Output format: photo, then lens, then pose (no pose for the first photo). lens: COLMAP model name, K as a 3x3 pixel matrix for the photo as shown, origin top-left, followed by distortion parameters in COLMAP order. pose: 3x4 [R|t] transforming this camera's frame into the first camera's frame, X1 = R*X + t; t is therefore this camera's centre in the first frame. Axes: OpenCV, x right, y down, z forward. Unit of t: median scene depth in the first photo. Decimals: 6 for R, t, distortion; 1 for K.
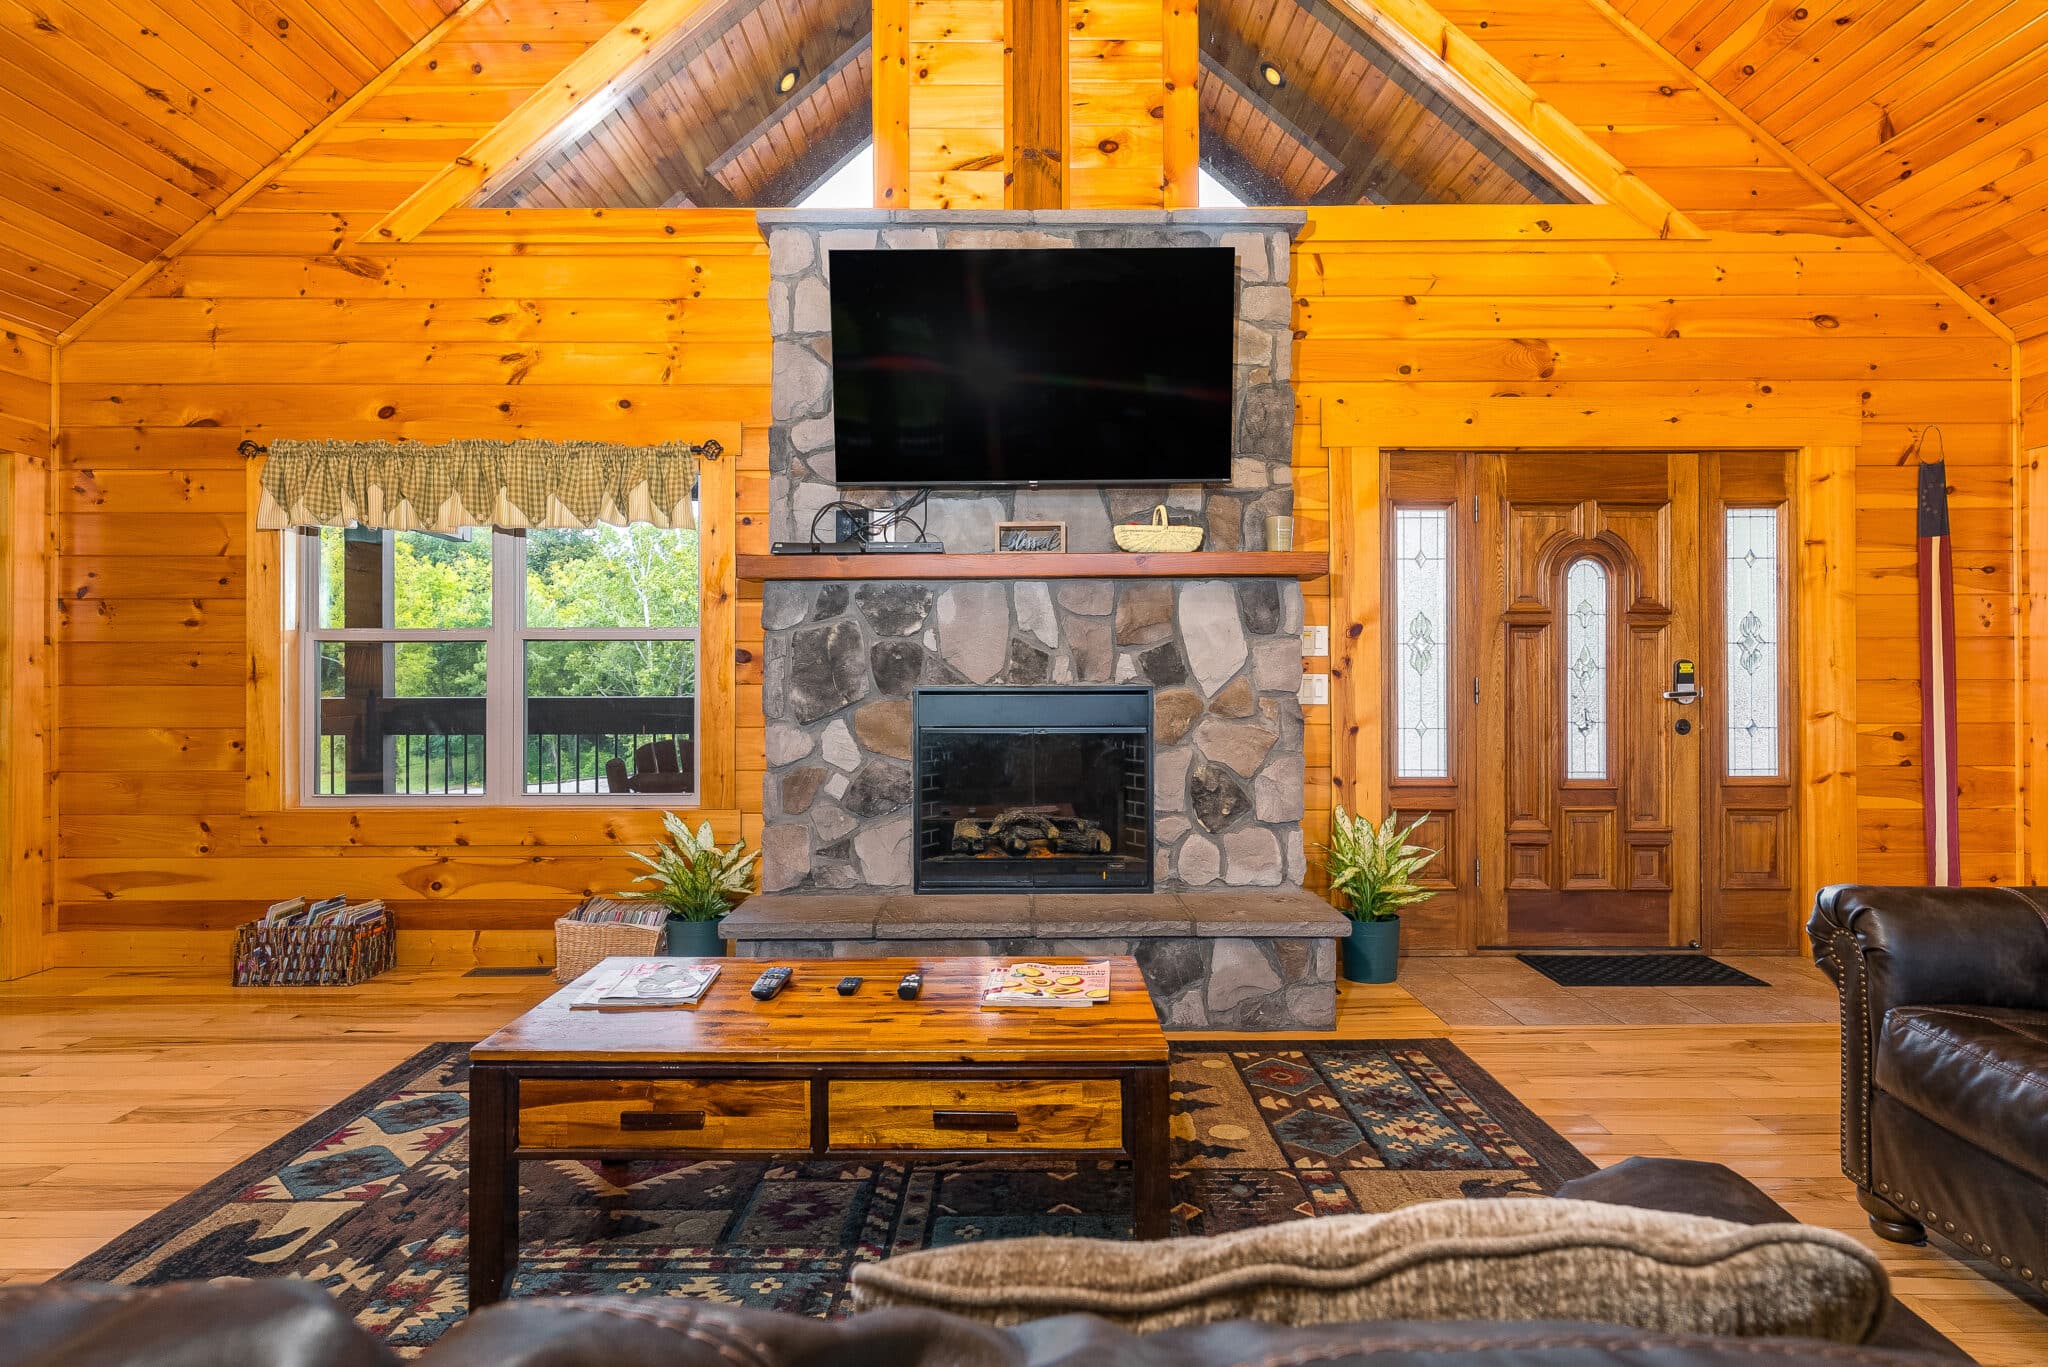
lens RADIAL K [[1184.7, 0, 1018.0], [0, 1184.7, 682.8], [0, 0, 1]] dist [0.002508, 0.001728]
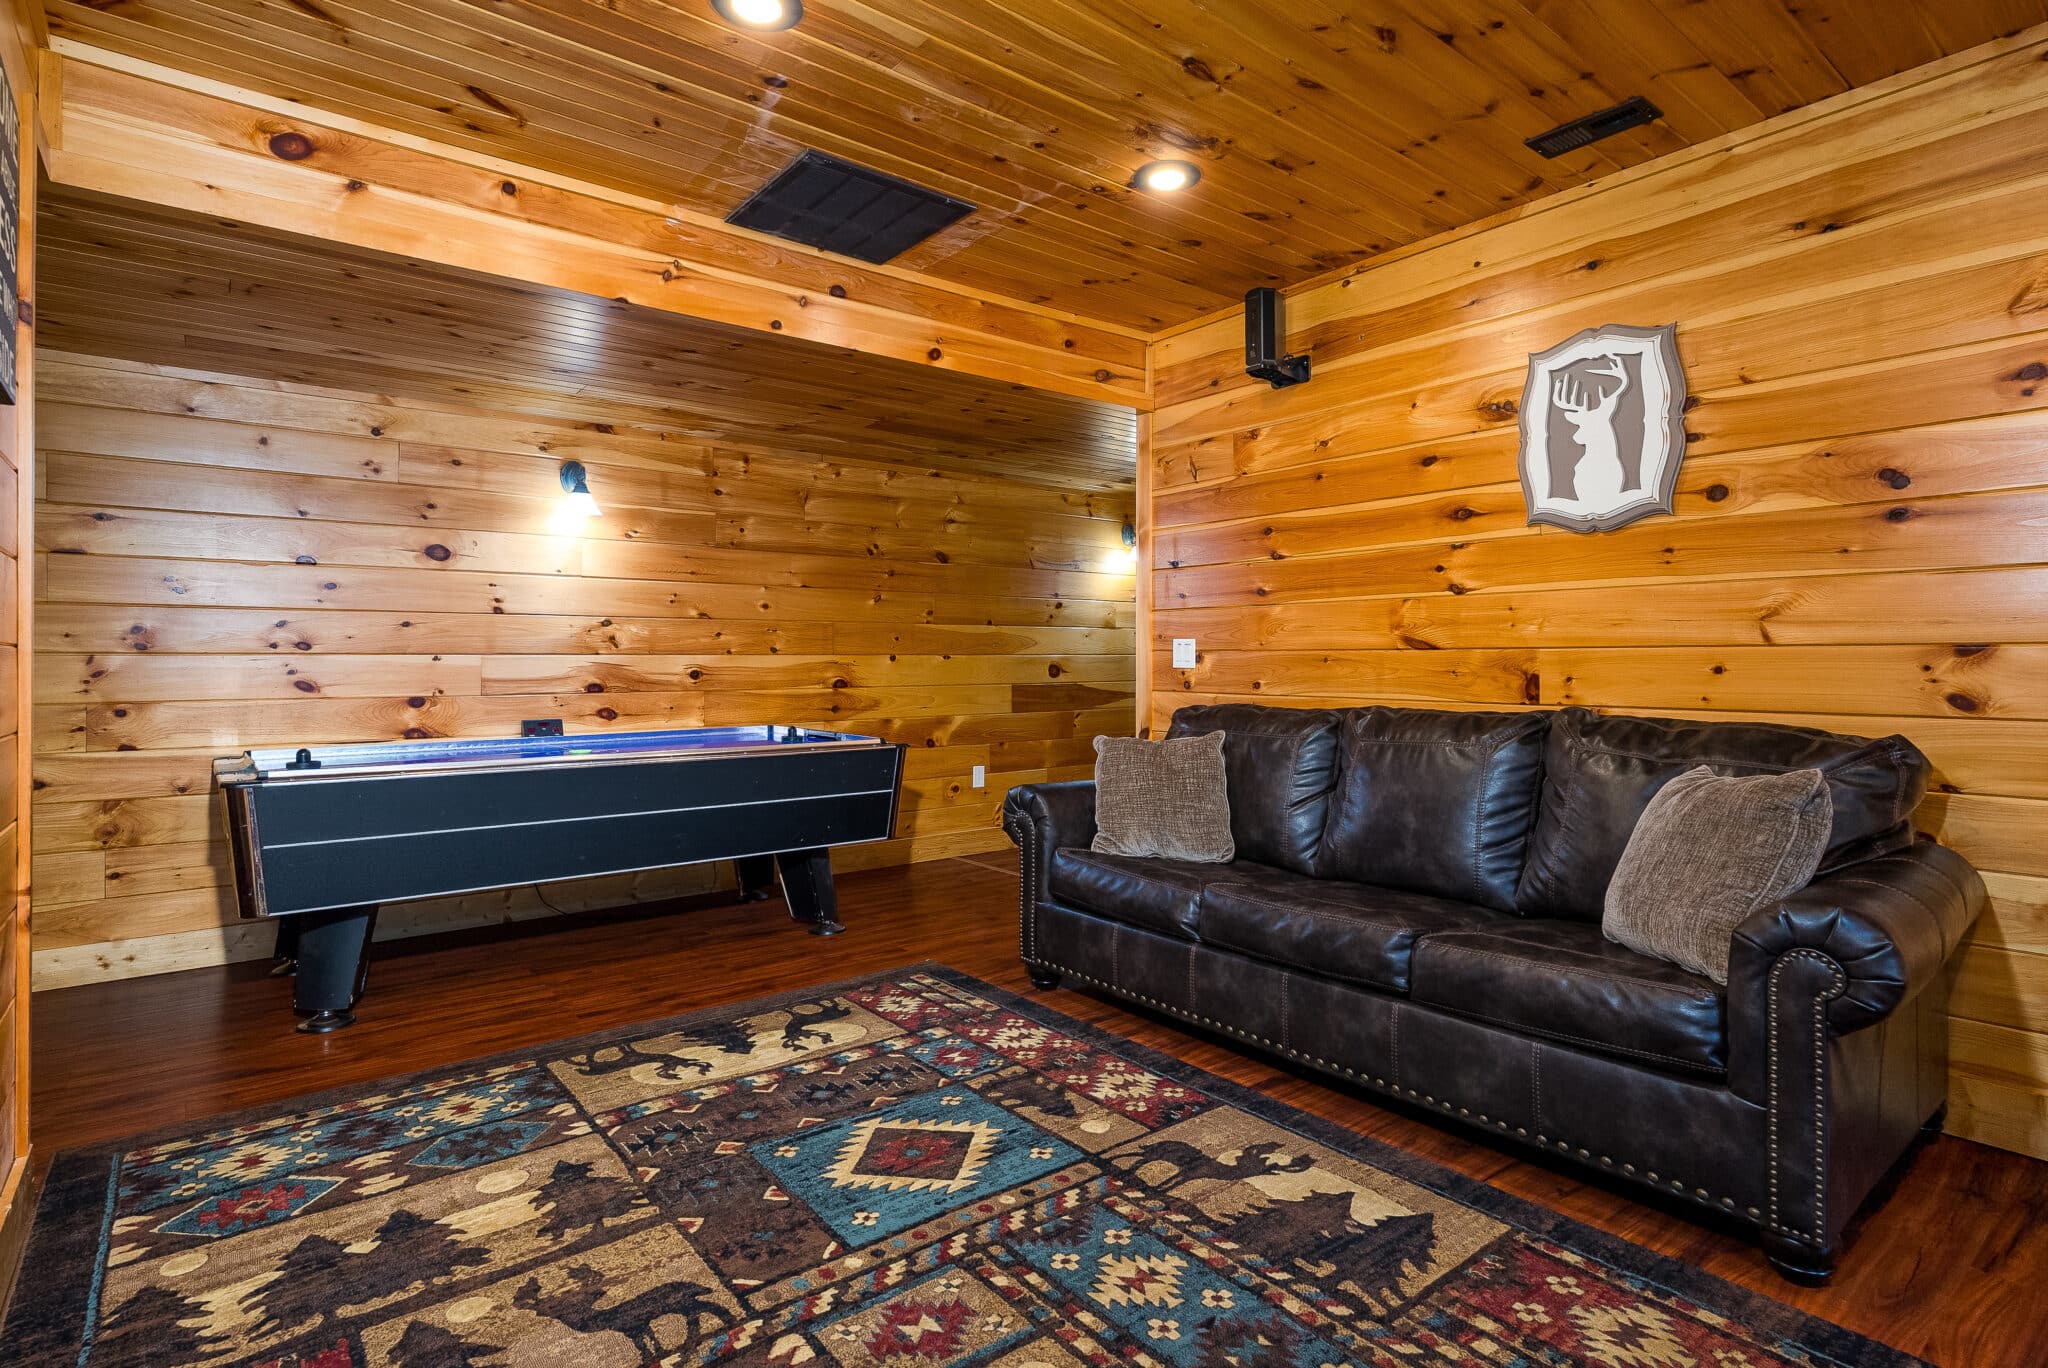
lens RADIAL K [[1022.1, 0, 1024.1], [0, 1022.1, 673.8], [0, 0, 1]] dist [0.003633, 0.001609]
pose [[-0.619857, -0.002632, 0.784710, -0.444390], [0.011860, 0.999849, 0.012722, 0.002700], [-0.784625, 0.017193, -0.619732, 0.800028]]
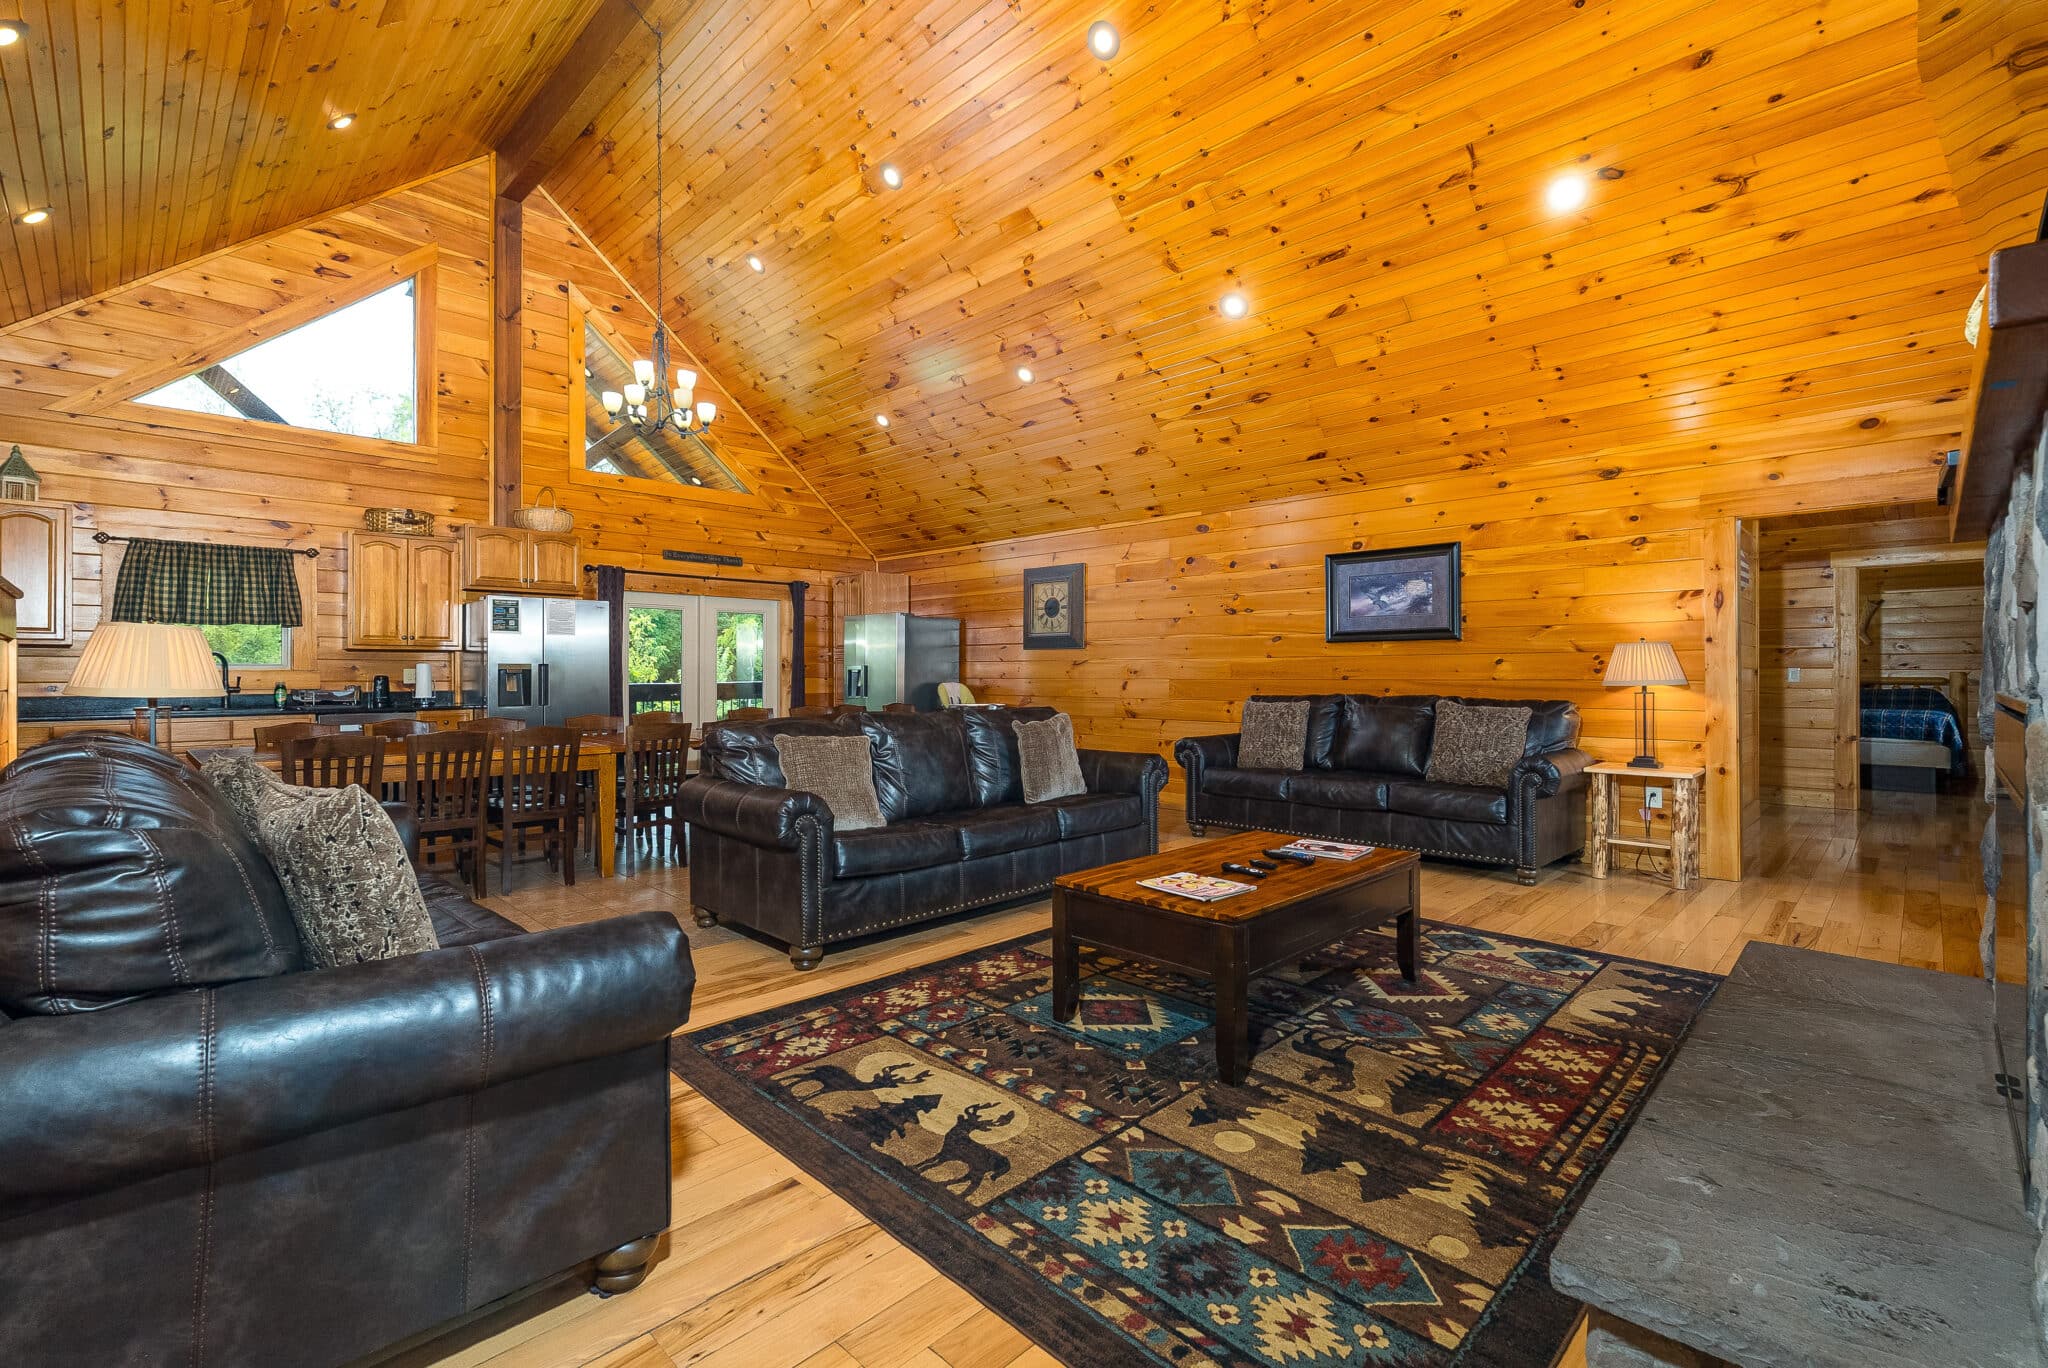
lens RADIAL K [[910.6, 0, 1031.0], [0, 910.6, 677.7], [0, 0, 1]] dist [0.001399, -0.000474]
pose [[-0.707313, 0.007583, -0.706859, 0.571626], [0.003556, 0.999968, 0.007169, -0.007428], [0.706891, 0.002557, -0.707318, 0.976475]]
